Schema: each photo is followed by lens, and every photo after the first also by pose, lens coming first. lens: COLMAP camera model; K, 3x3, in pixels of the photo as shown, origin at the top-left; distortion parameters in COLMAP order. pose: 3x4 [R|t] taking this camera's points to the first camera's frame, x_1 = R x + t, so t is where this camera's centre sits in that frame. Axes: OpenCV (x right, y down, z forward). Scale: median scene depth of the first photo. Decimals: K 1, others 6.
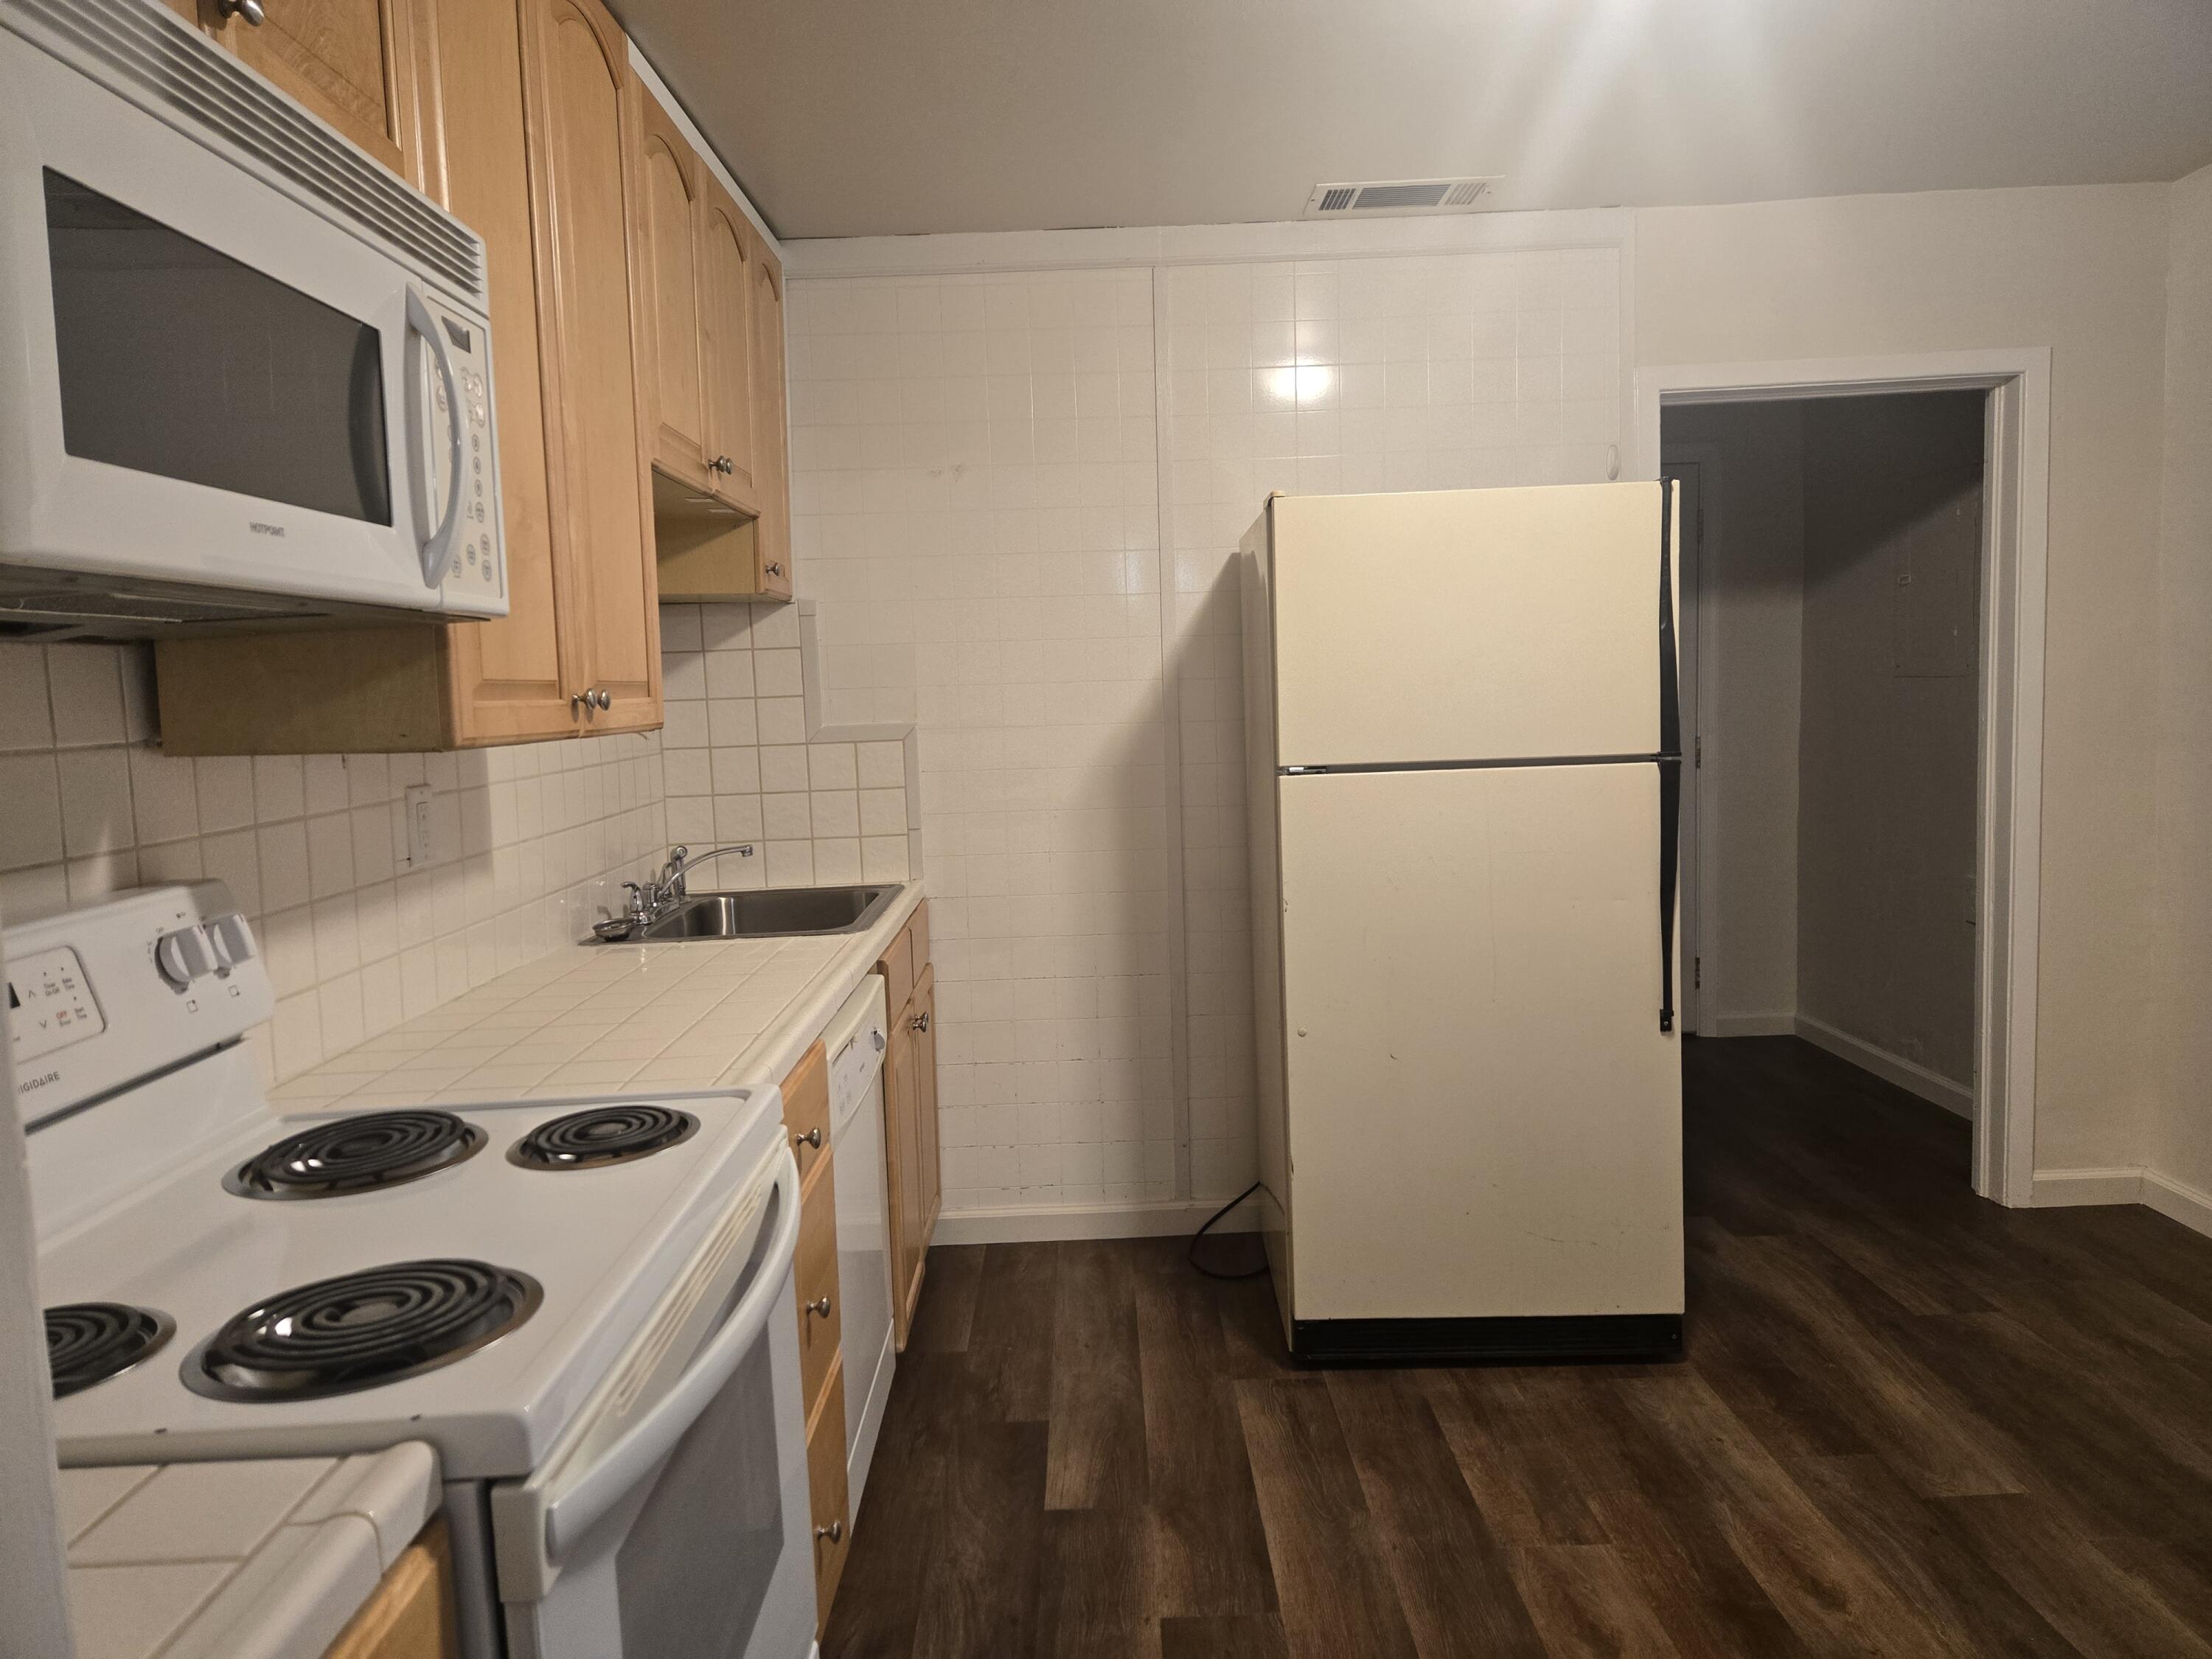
lens RADIAL K [[1481.8, 0, 1106.0], [0, 1481.8, 829.5], [0, 0, 1]] dist [0.096988, -0.075088]
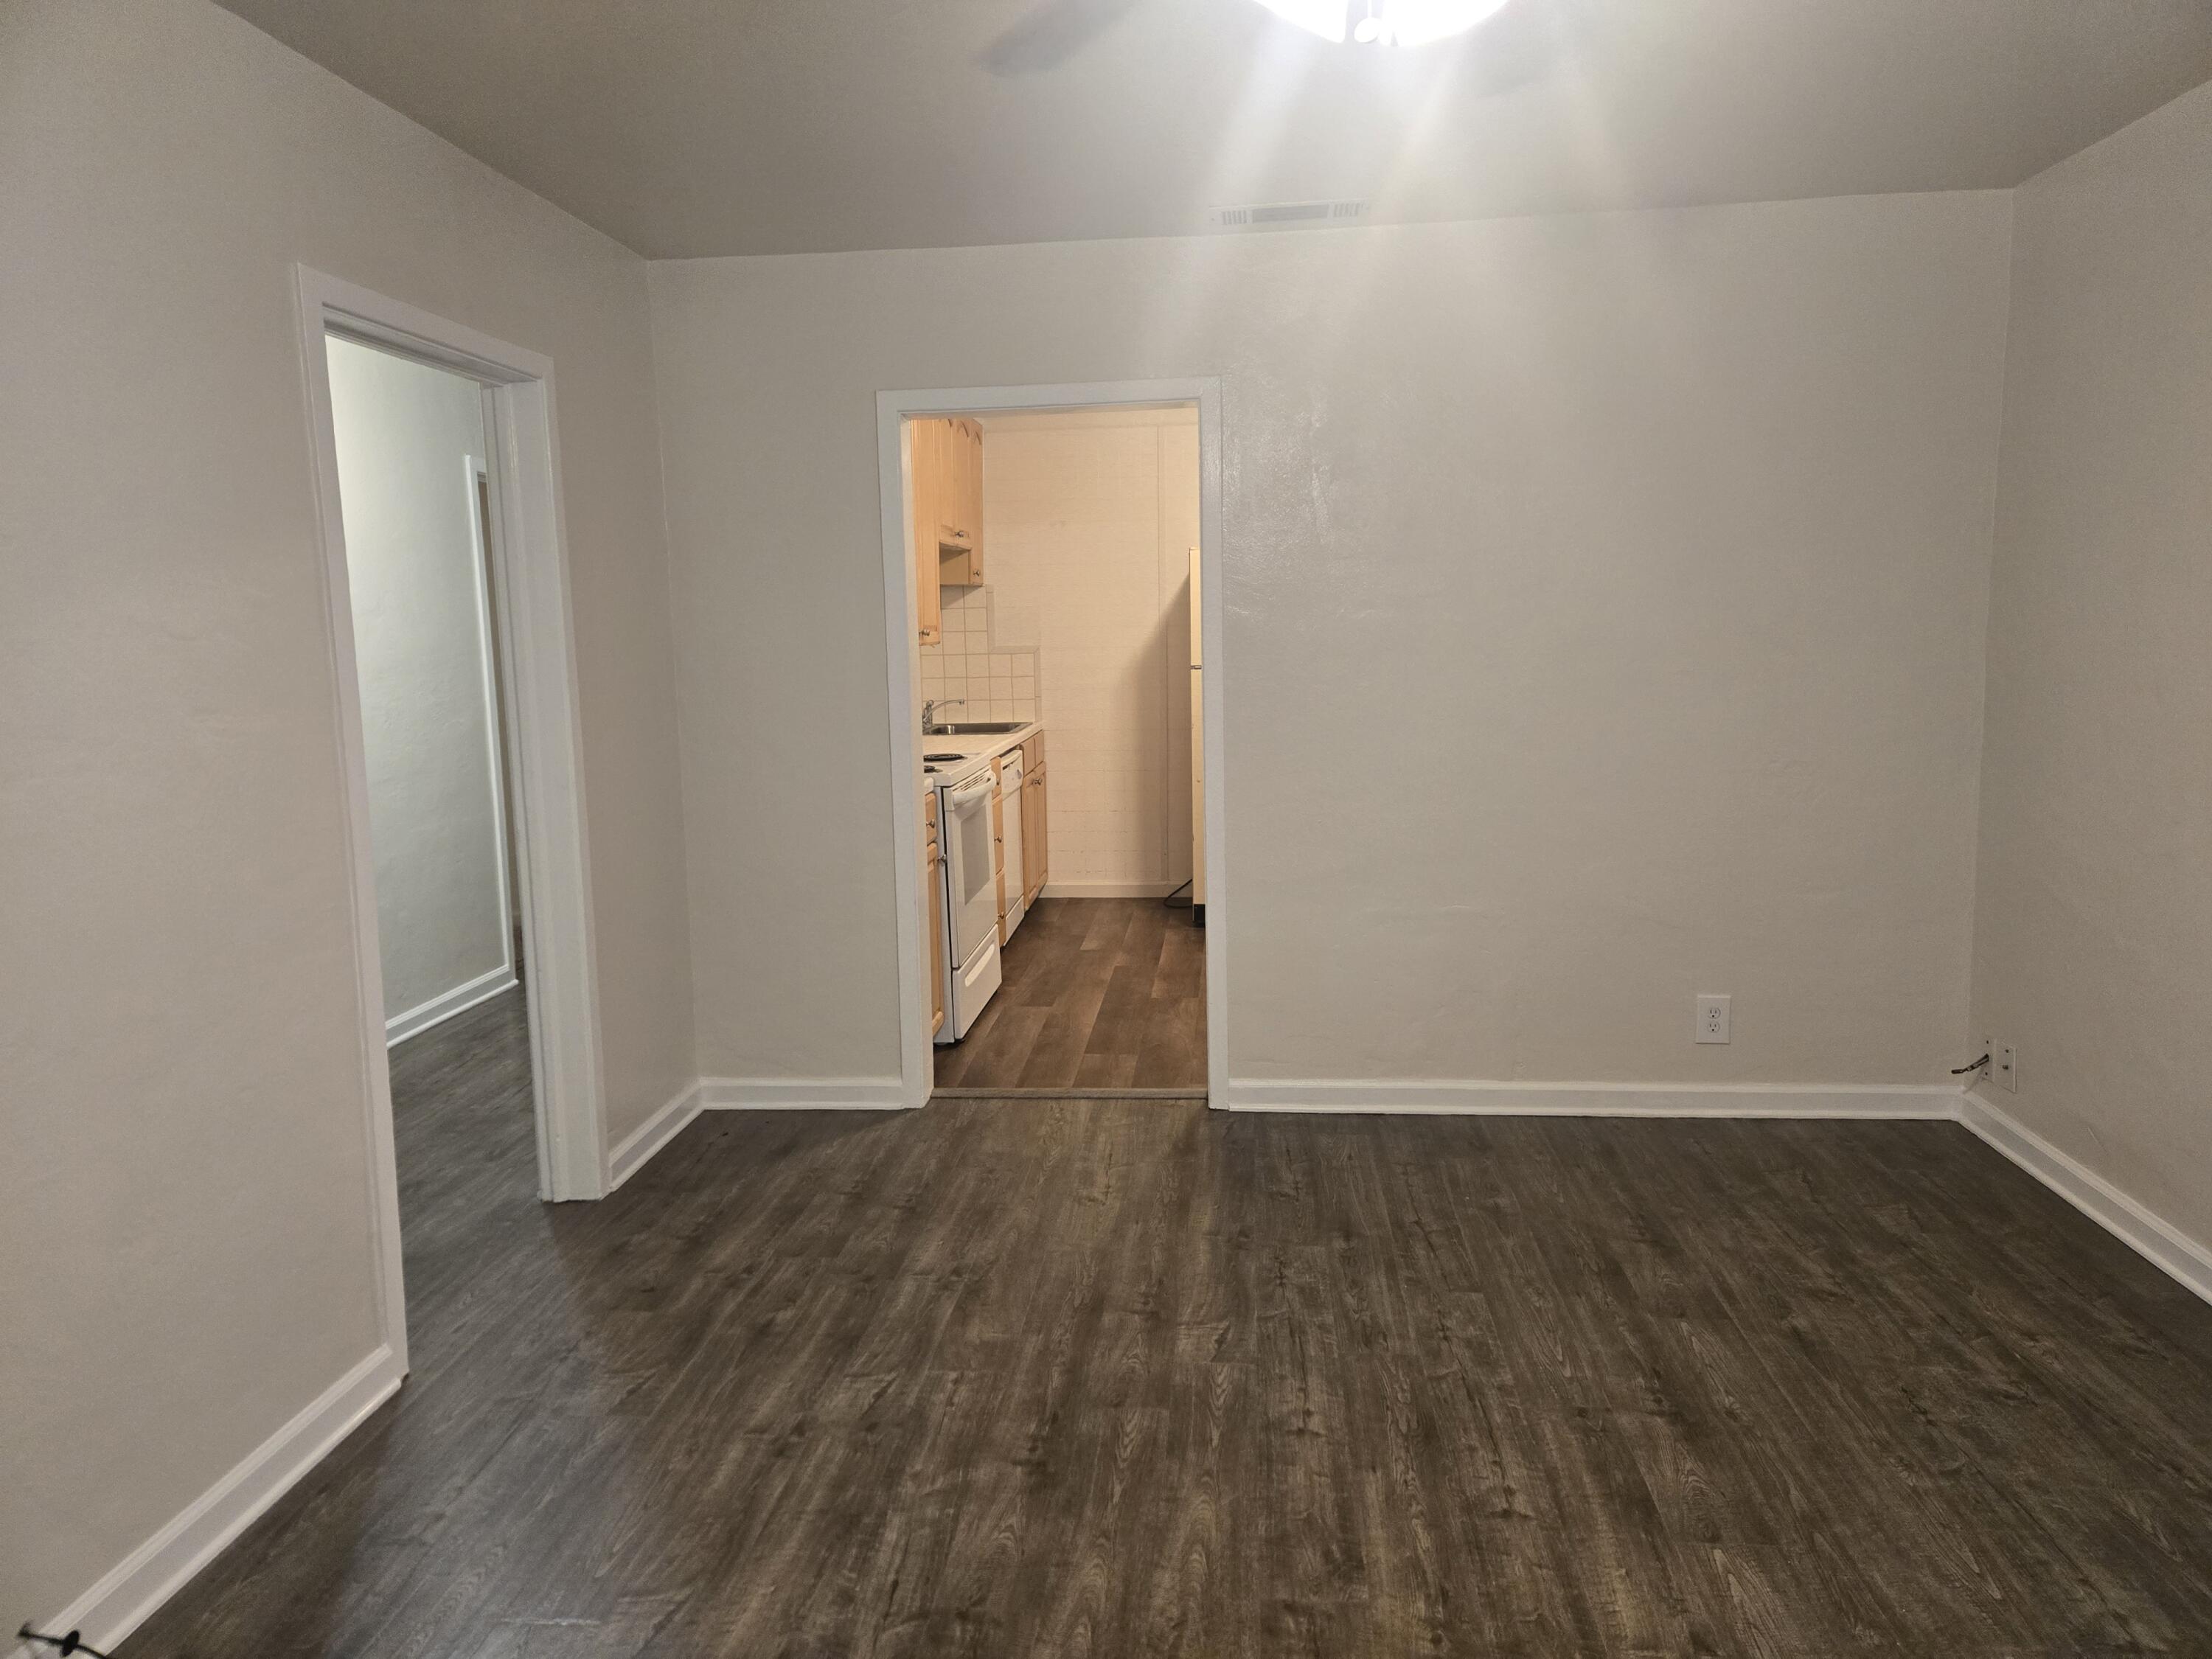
lens RADIAL K [[1481.8, 0, 1106.0], [0, 1481.8, 829.5], [0, 0, 1]] dist [0.096988, -0.075088]
pose [[0.994753, 0.029012, -0.098110, 0.176159], [-0.024356, 0.998535, 0.048326, 0.083902], [0.099368, -0.045683, 0.994002, -1.073859]]
